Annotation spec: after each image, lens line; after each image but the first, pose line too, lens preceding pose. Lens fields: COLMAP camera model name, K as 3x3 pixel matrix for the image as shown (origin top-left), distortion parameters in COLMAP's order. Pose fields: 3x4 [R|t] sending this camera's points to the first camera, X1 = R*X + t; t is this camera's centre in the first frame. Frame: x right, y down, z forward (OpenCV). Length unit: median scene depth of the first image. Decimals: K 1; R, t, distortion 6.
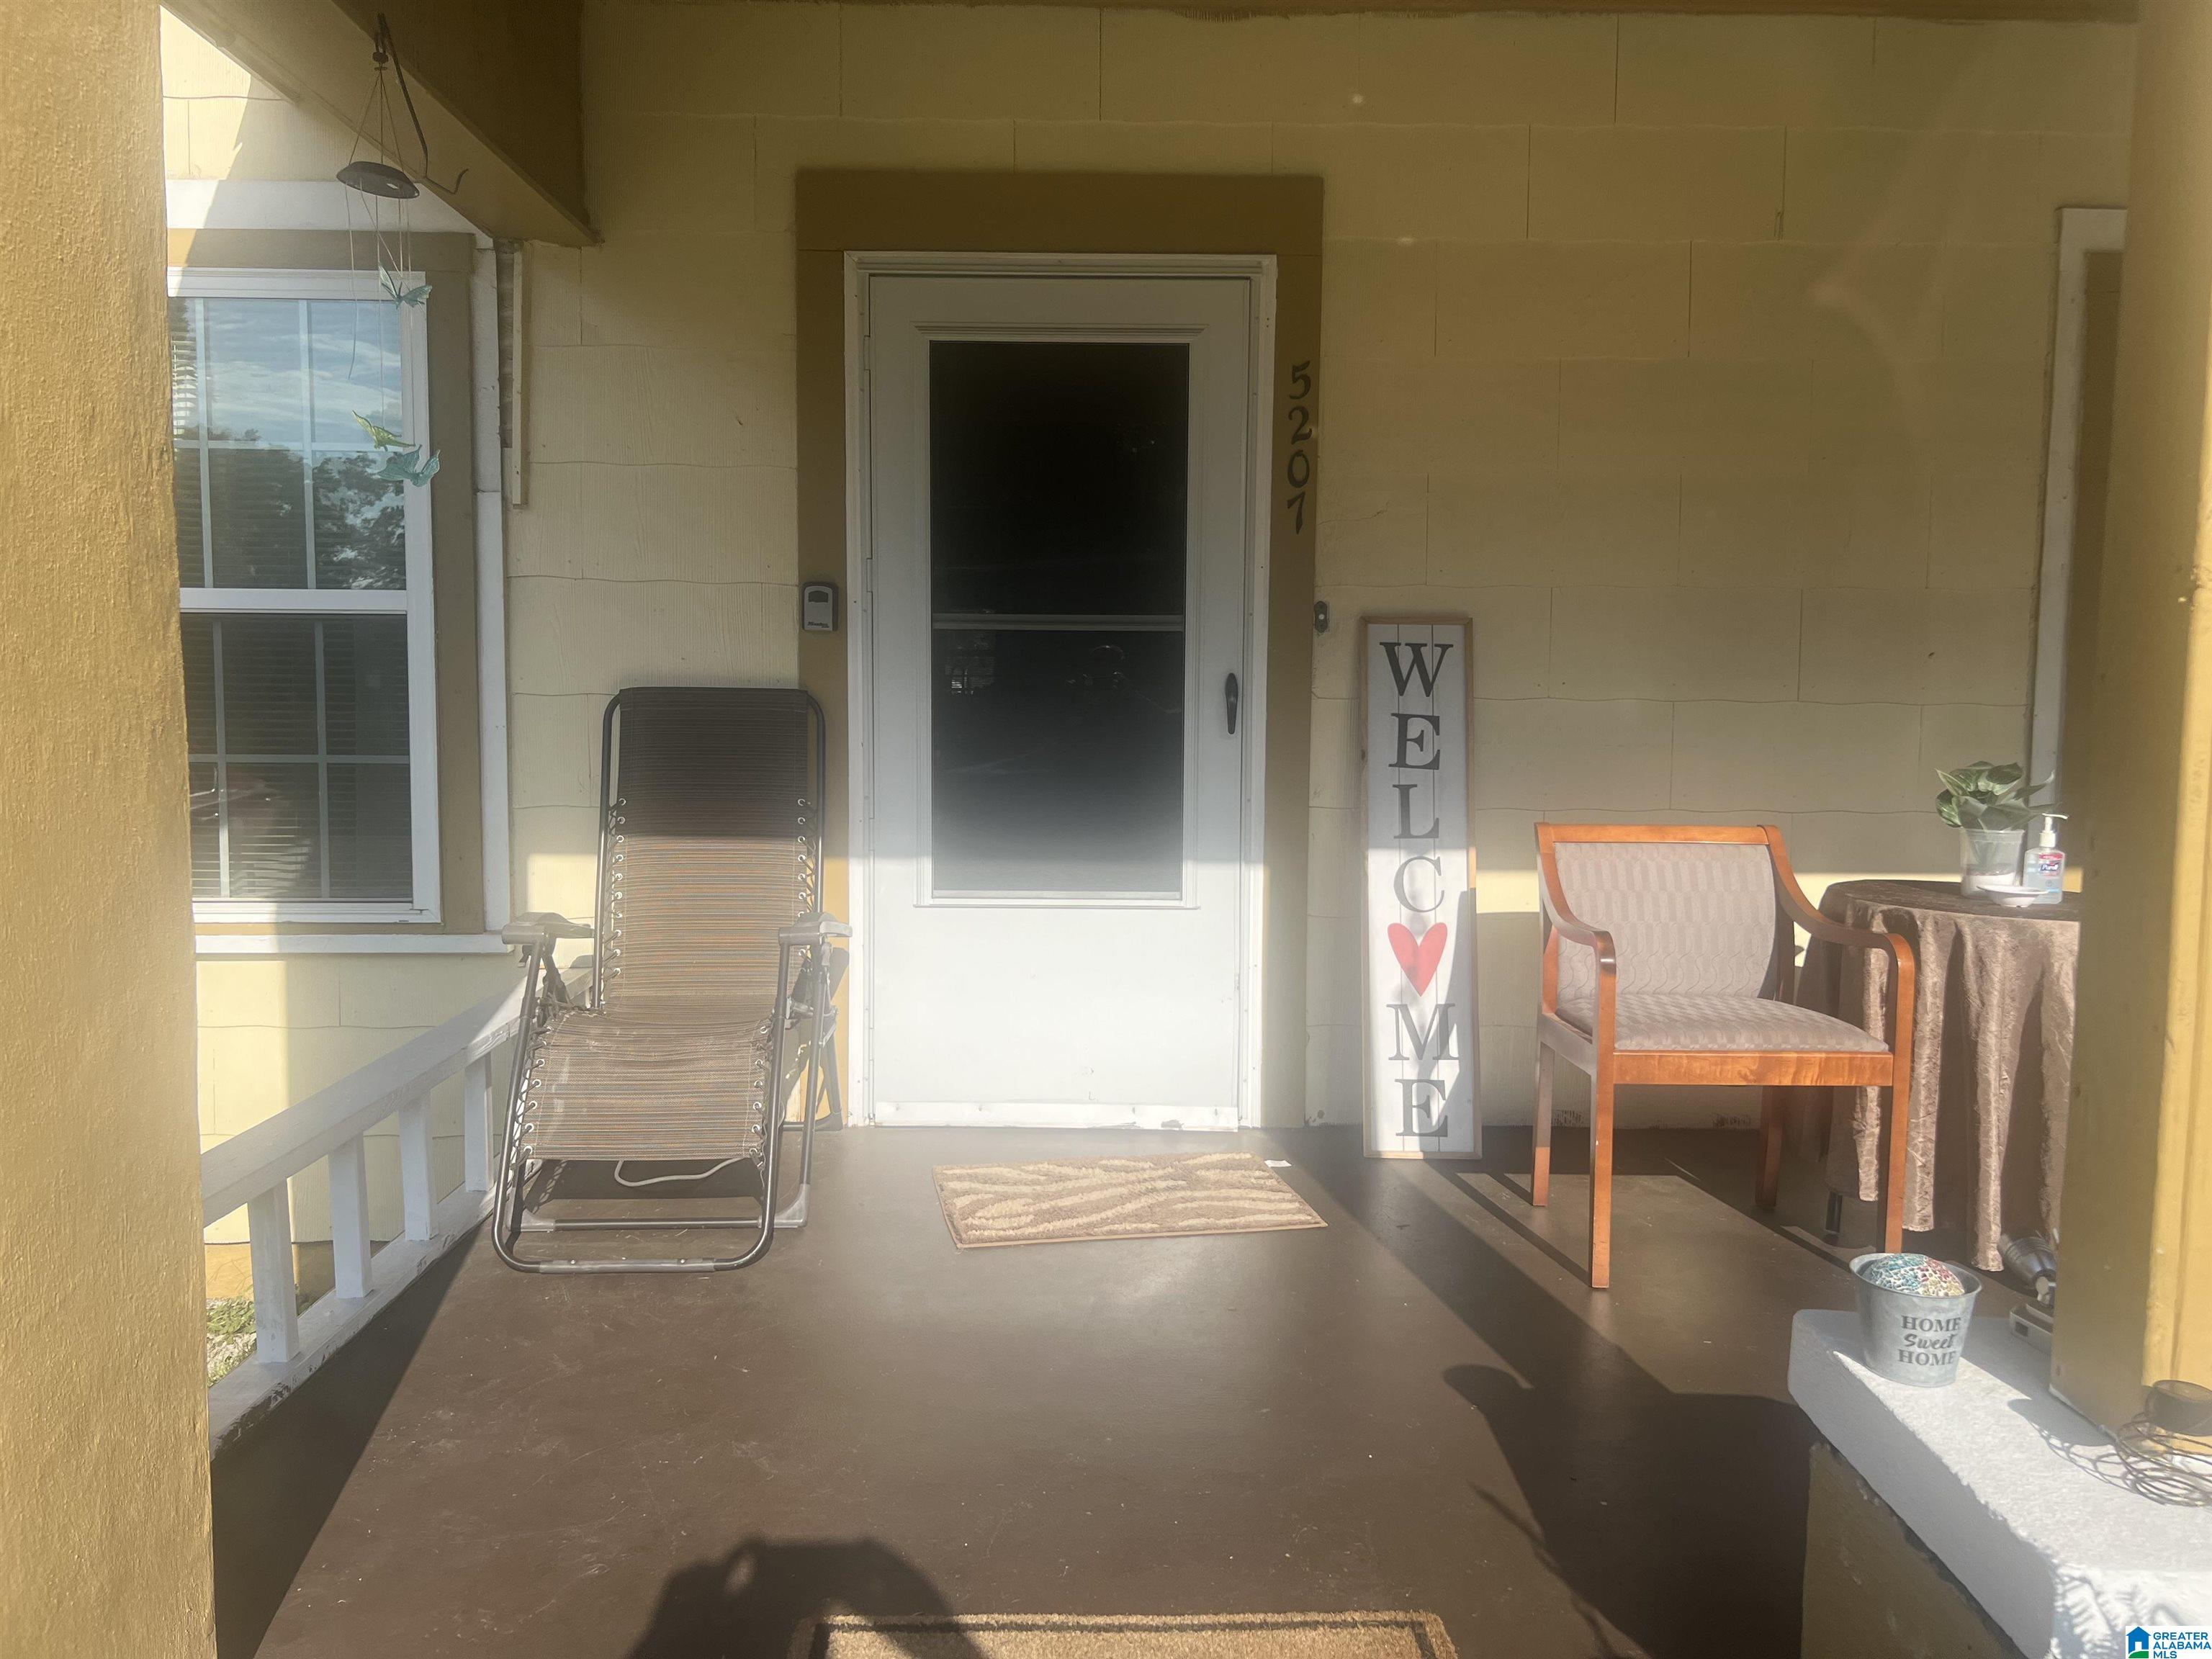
lens RADIAL K [[1708.2, 0, 1106.0], [0, 1708.2, 829.5], [0, 0, 1]] dist [0.056285, -0.085193]
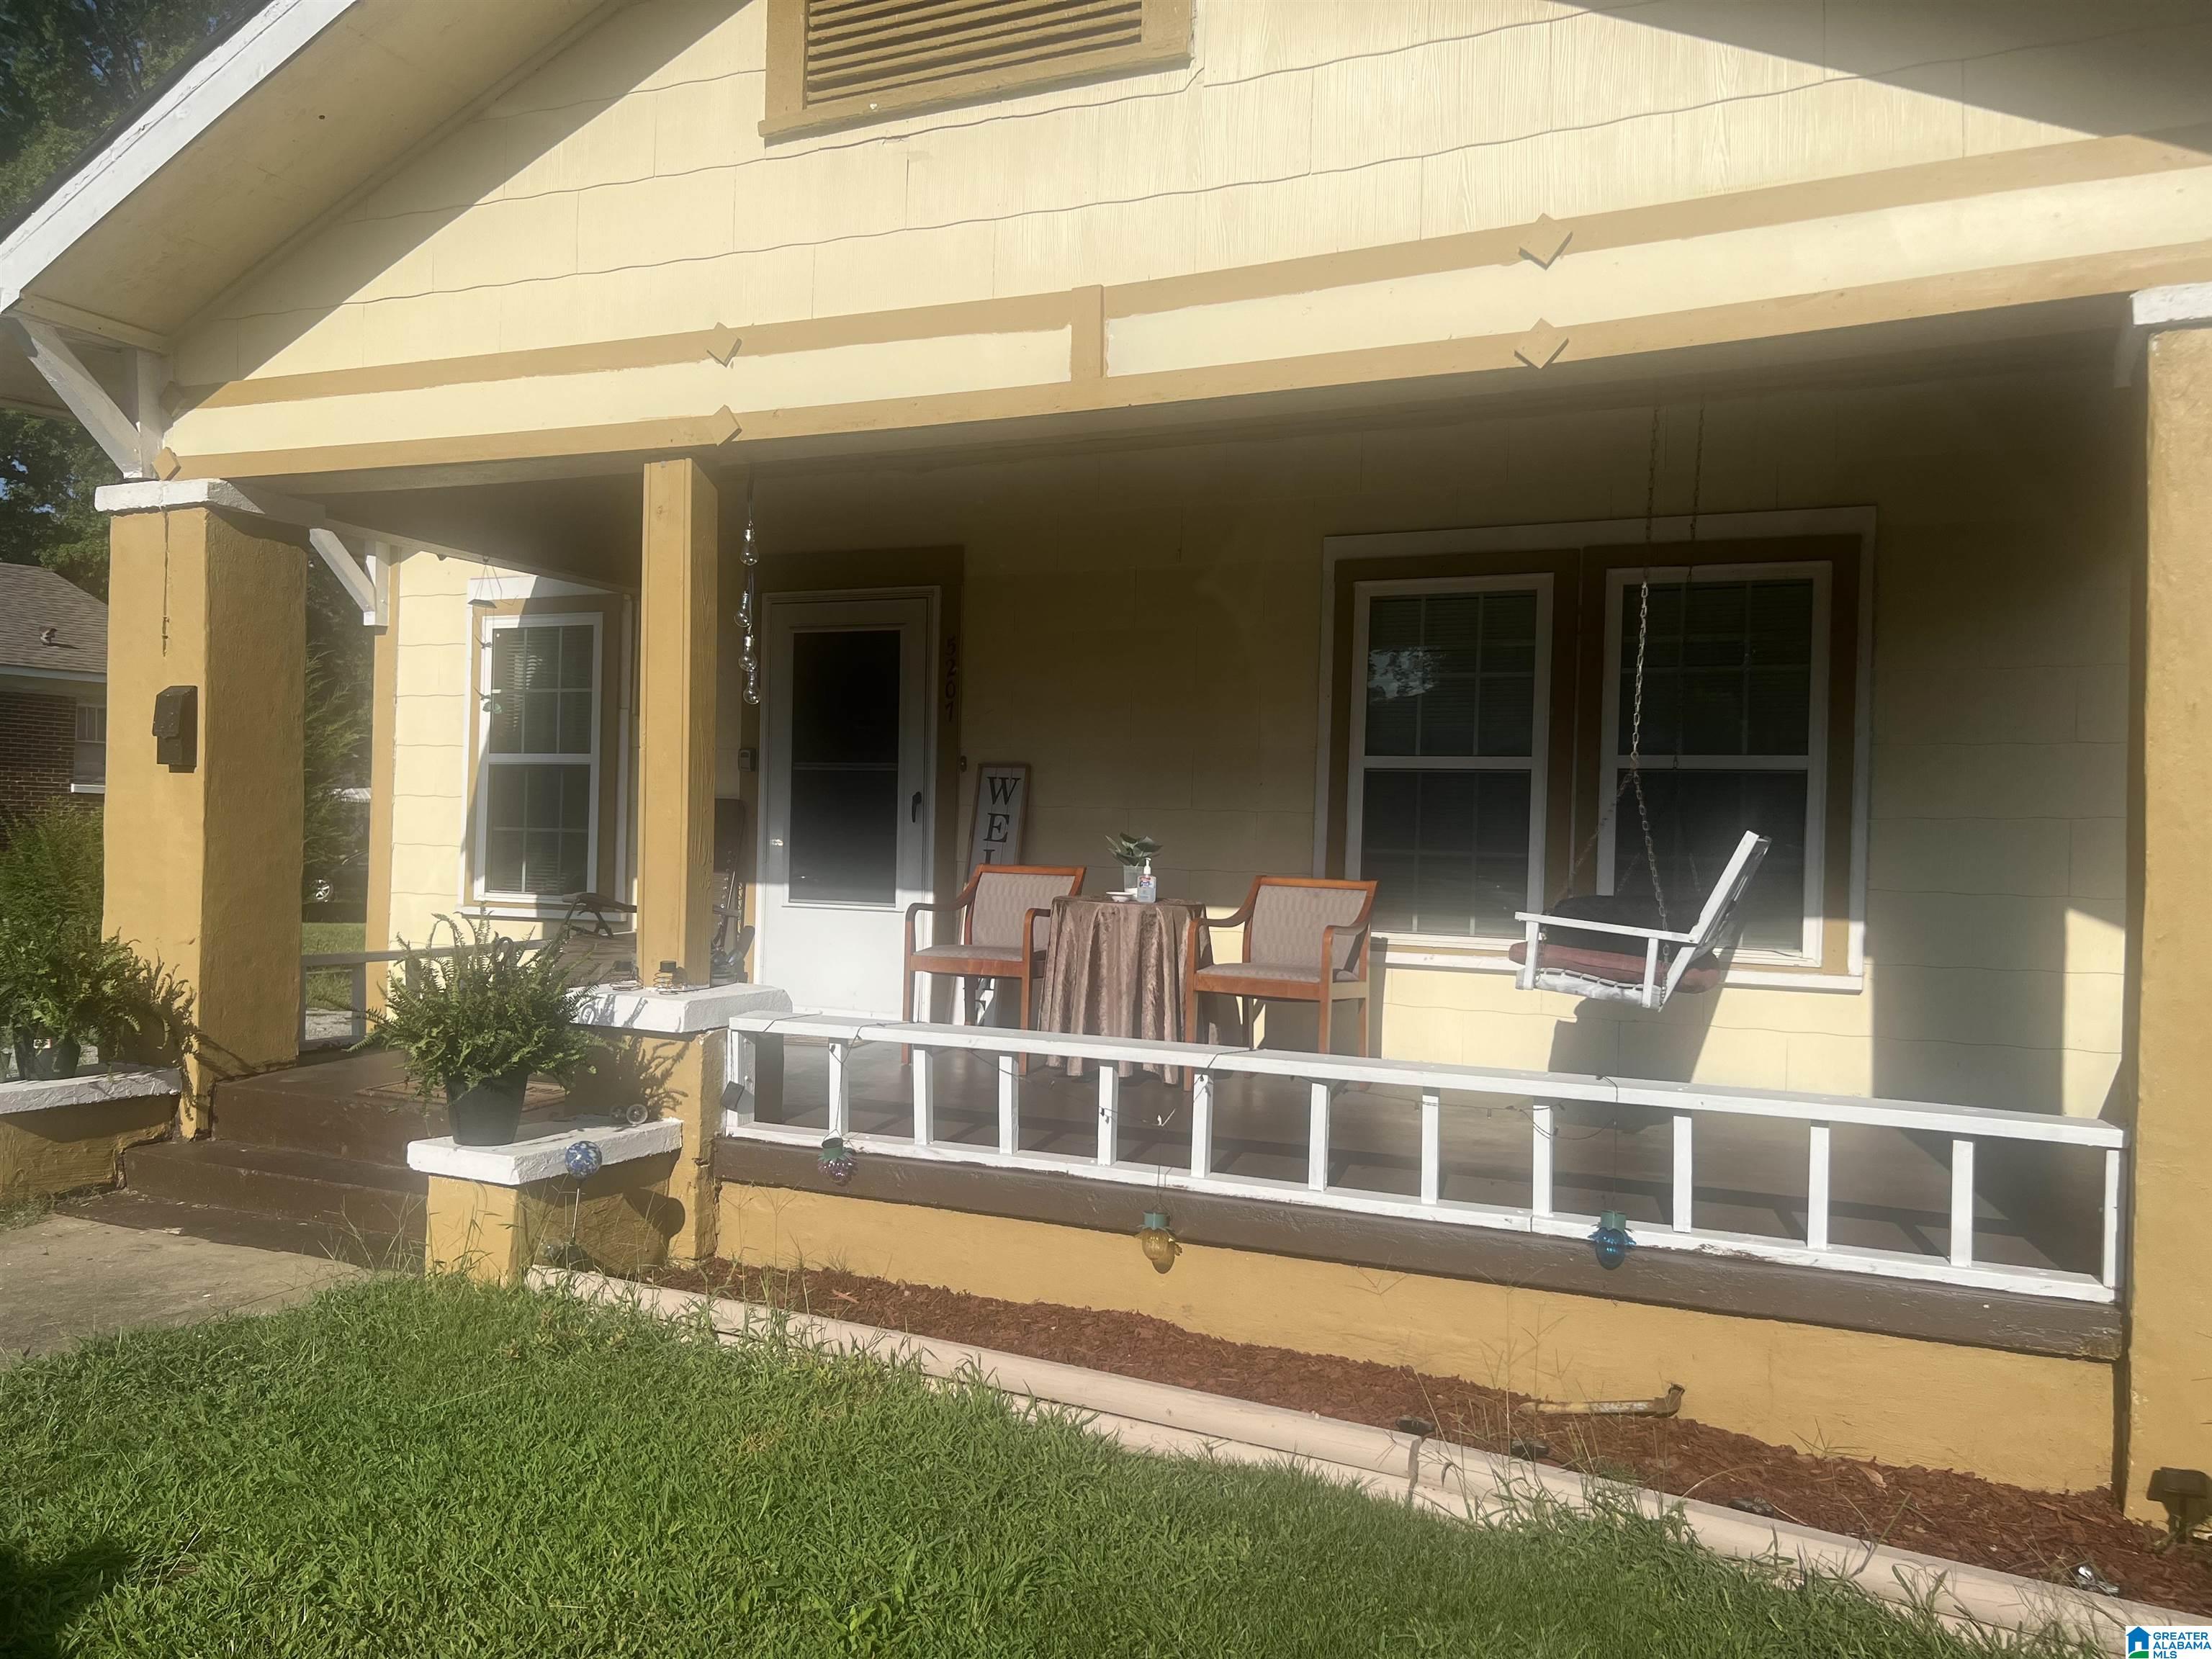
lens RADIAL K [[1708.2, 0, 1106.0], [0, 1708.2, 829.5], [0, 0, 1]] dist [0.056285, -0.085193]
pose [[0.906293, 0.012238, -0.422474, 1.101916], [-0.052118, 0.995188, -0.082975, 0.103670], [0.419425, 0.097219, 0.902569, -0.684752]]
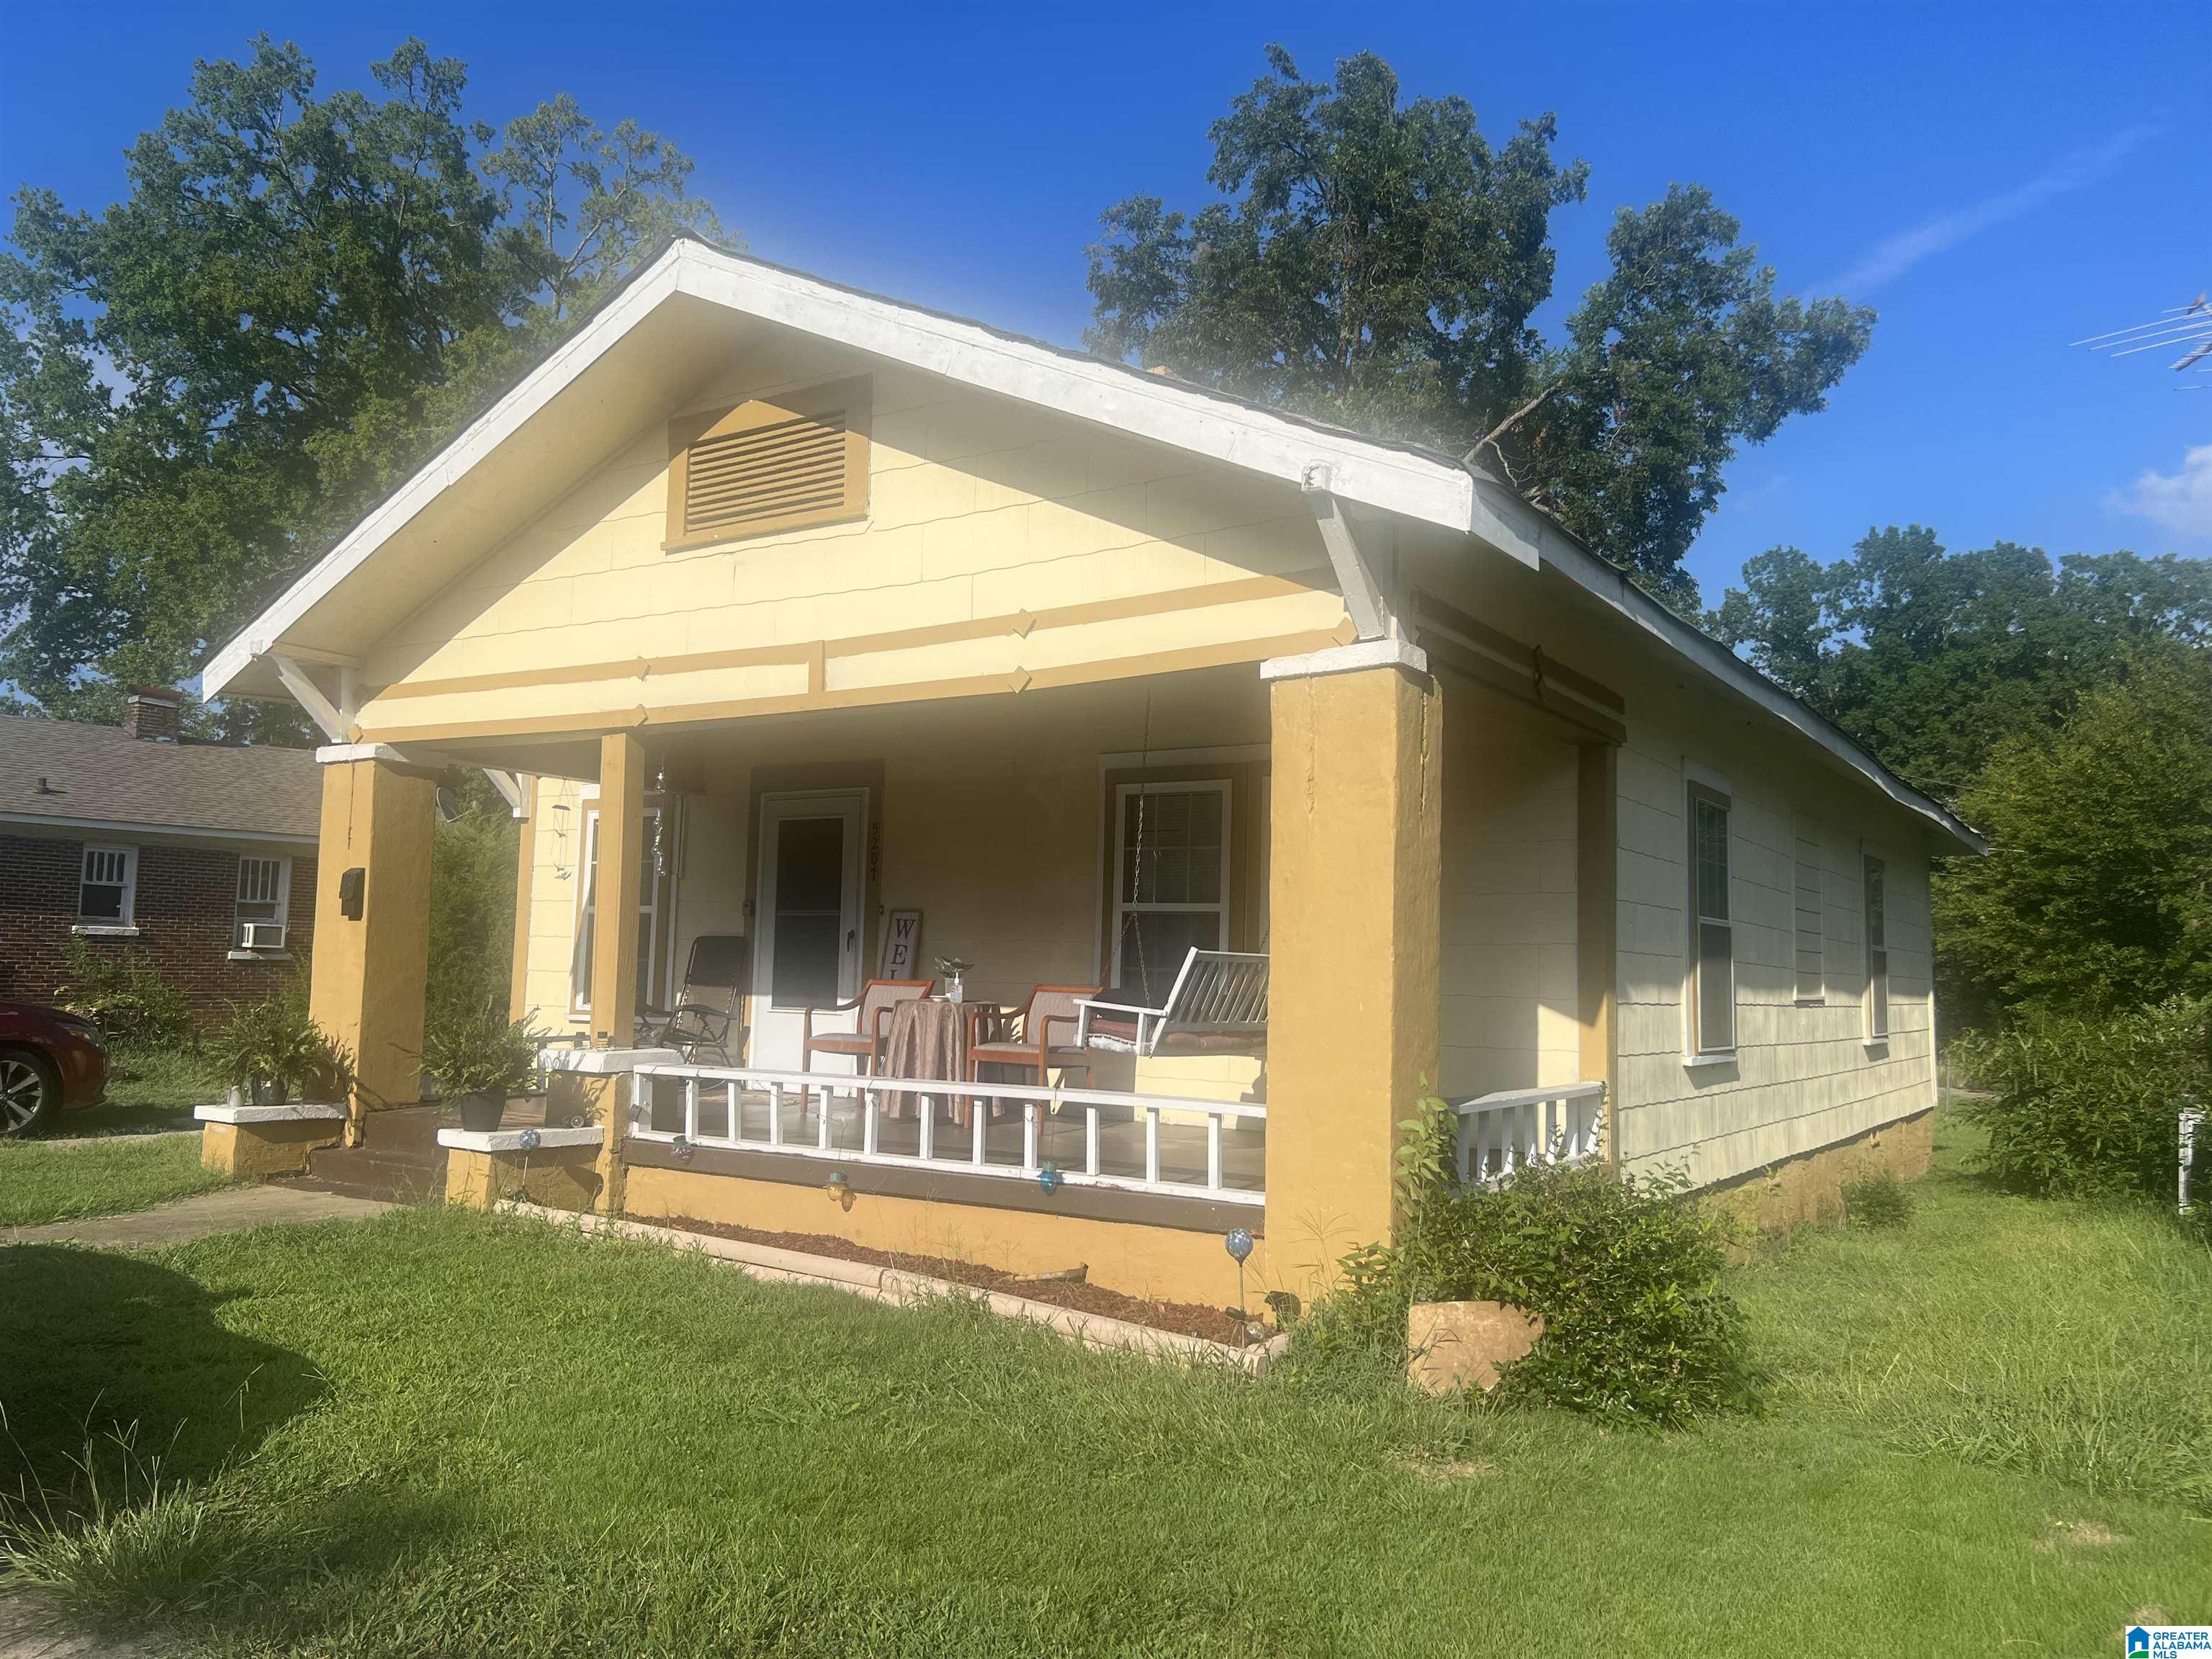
lens RADIAL K [[1642.3, 0, 1066.8], [0, 1642.3, 805.1], [0, 0, 1]] dist [0.048843, -0.119447]
pose [[0.831866, -0.045635, -0.553098, 1.878494], [-0.061456, 0.982910, -0.173528, 0.154794], [0.551564, 0.178343, 0.814844, -1.054505]]
